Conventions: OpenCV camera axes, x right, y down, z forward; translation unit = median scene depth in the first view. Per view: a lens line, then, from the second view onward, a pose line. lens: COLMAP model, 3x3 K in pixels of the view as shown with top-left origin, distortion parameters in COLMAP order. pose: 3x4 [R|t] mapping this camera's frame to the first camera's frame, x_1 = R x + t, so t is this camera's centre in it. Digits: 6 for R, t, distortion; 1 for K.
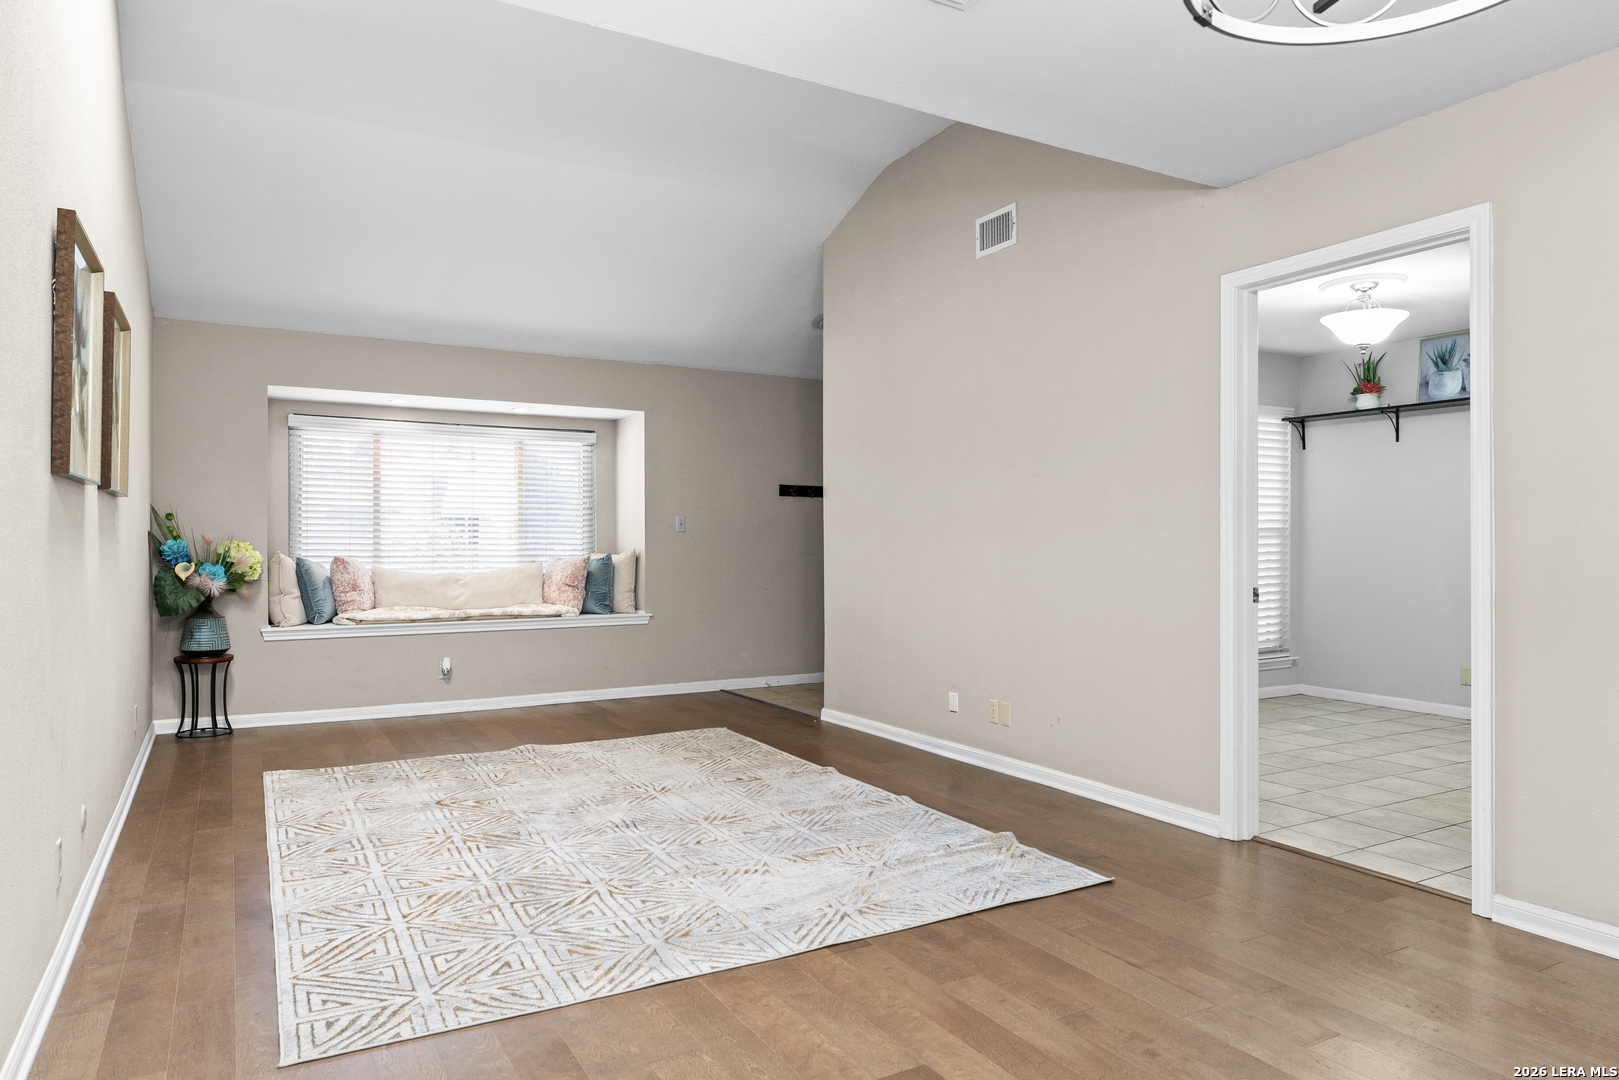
lens RADIAL K [[1003.4, 0, 830.5], [0, 1003.4, 538.9], [0, 0, 1]] dist [-0.001932, 0.001657]
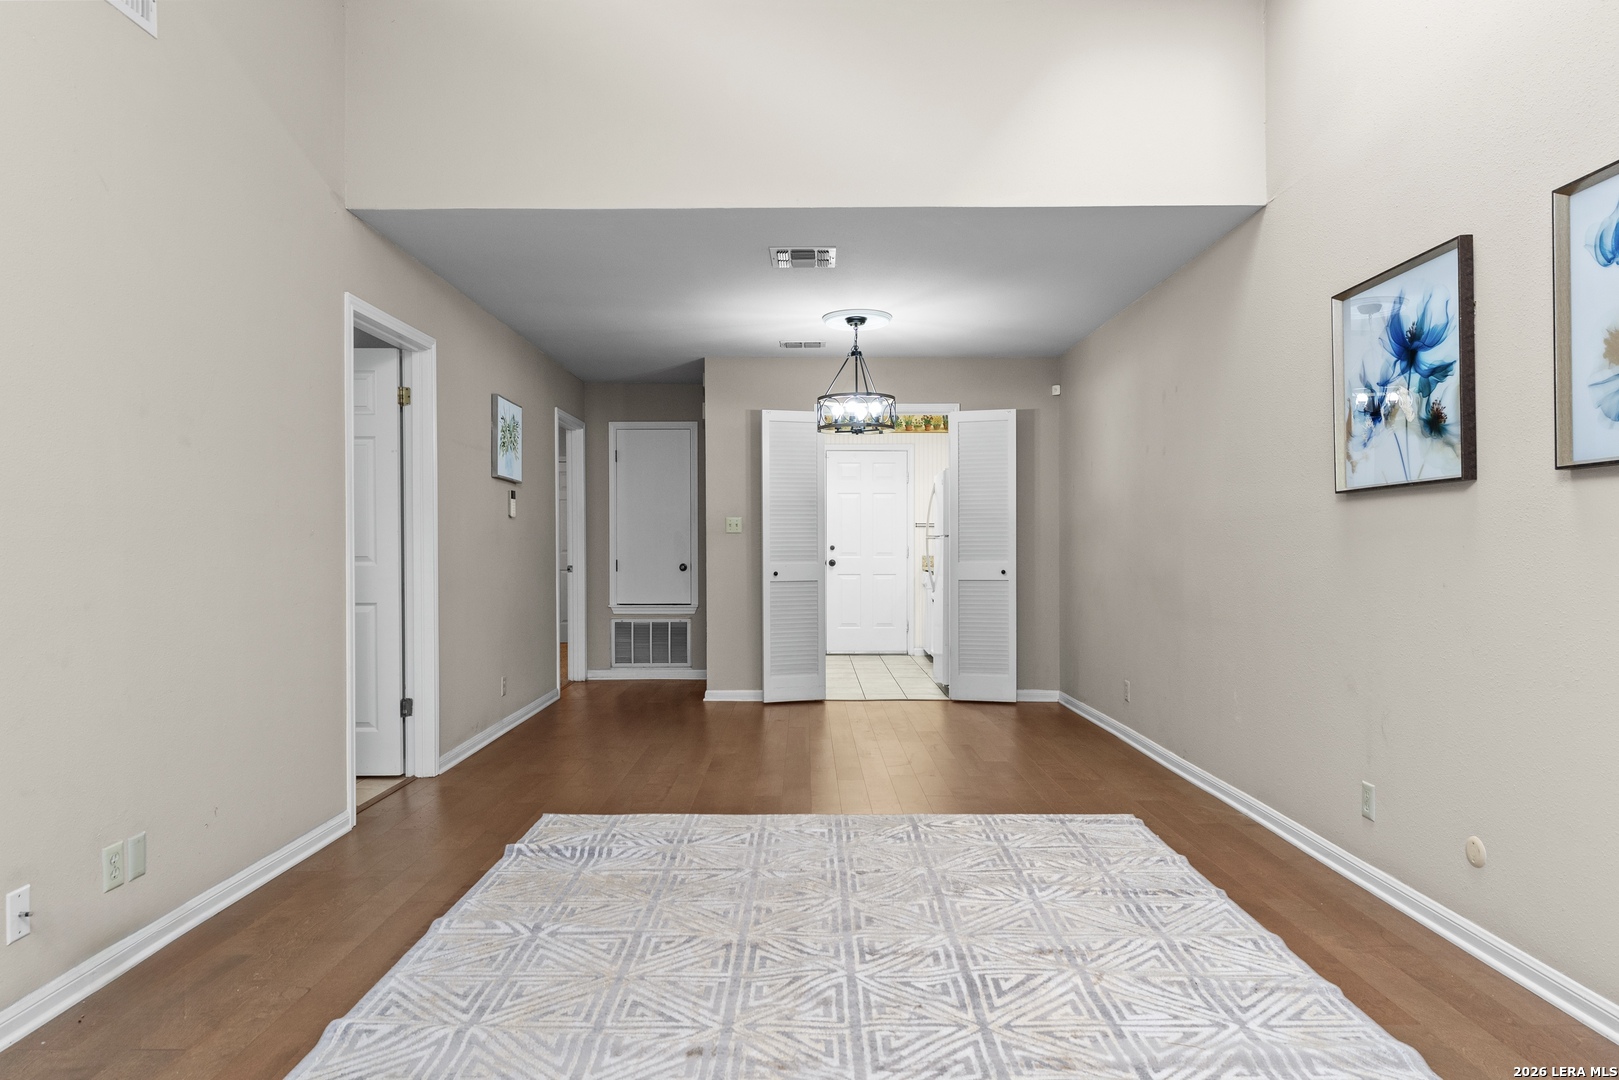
lens RADIAL K [[1003.4, 0, 803.7], [0, 1003.4, 555.3], [0, 0, 1]] dist [-0.001932, 0.001657]
pose [[-0.857460, -0.002790, 0.514543, -0.608857], [0.002337, 0.999954, 0.009318, 0.003416], [-0.514545, 0.009192, -0.857414, 1.815792]]
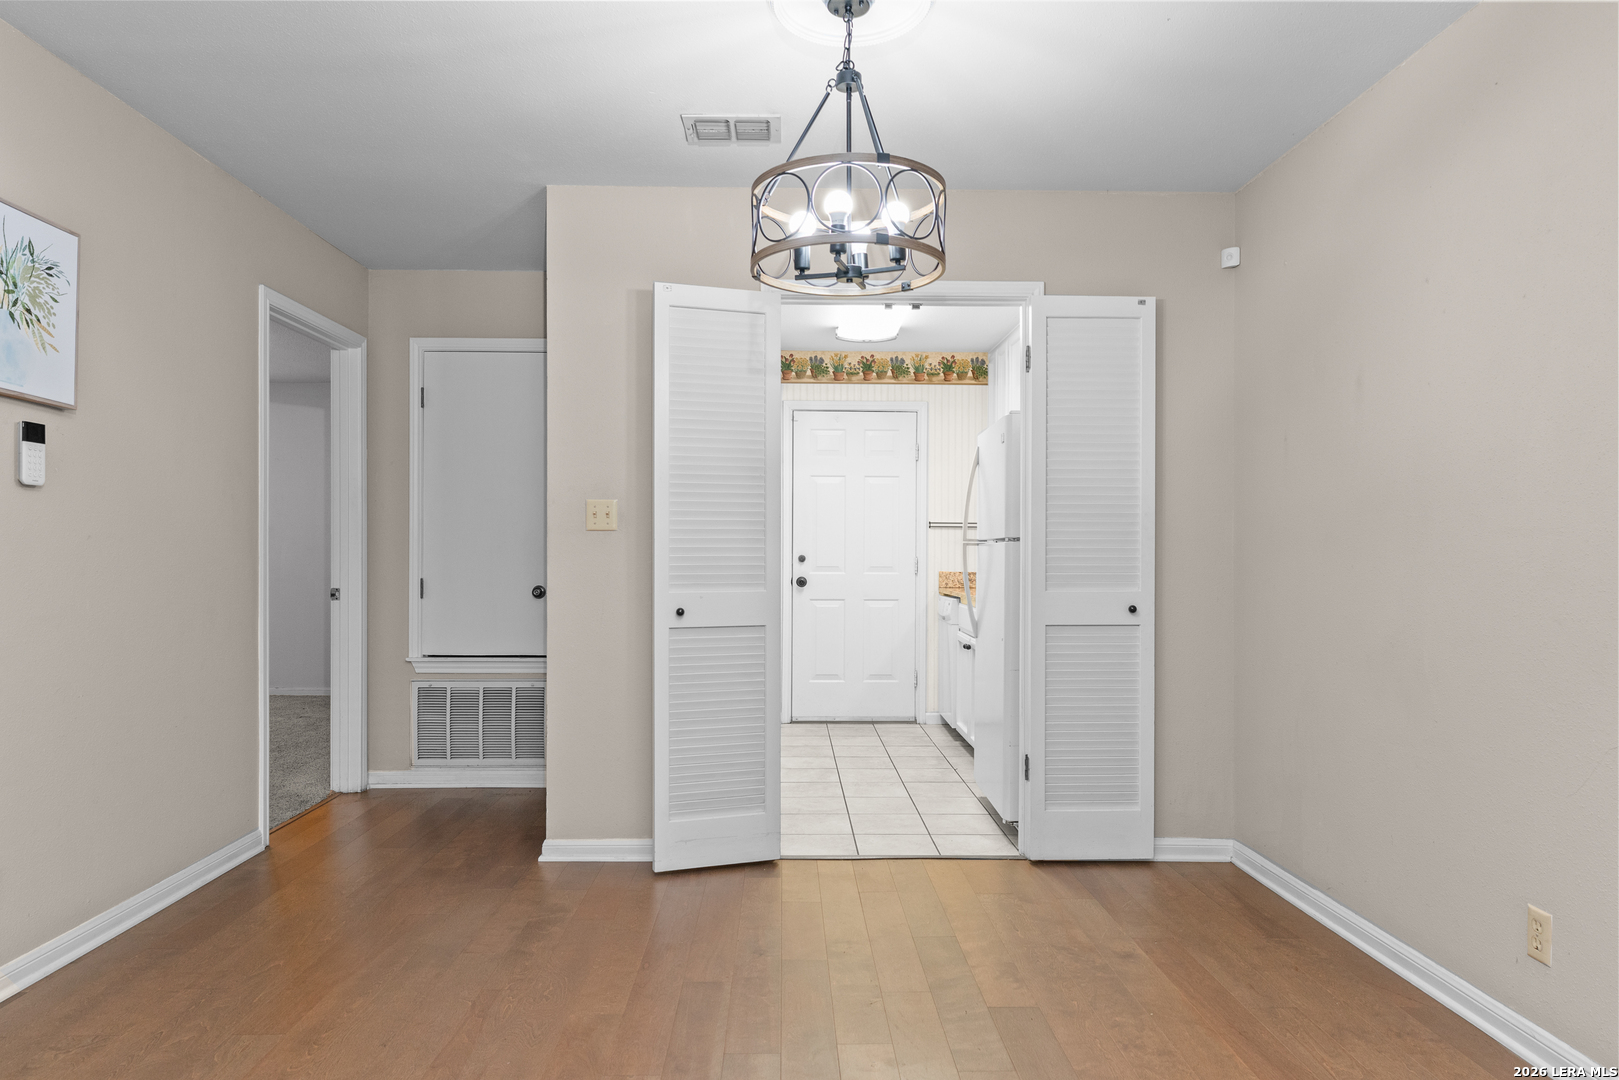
lens RADIAL K [[1003.4, 0, 814.8], [0, 1003.4, 554.0], [0, 0, 1]] dist [-0.001932, 0.001657]
pose [[-0.873912, -0.003528, 0.486072, -0.127612], [-0.004221, 0.999991, -0.000331, 0.000360], [-0.486066, -0.002341, -0.873919, 0.926334]]
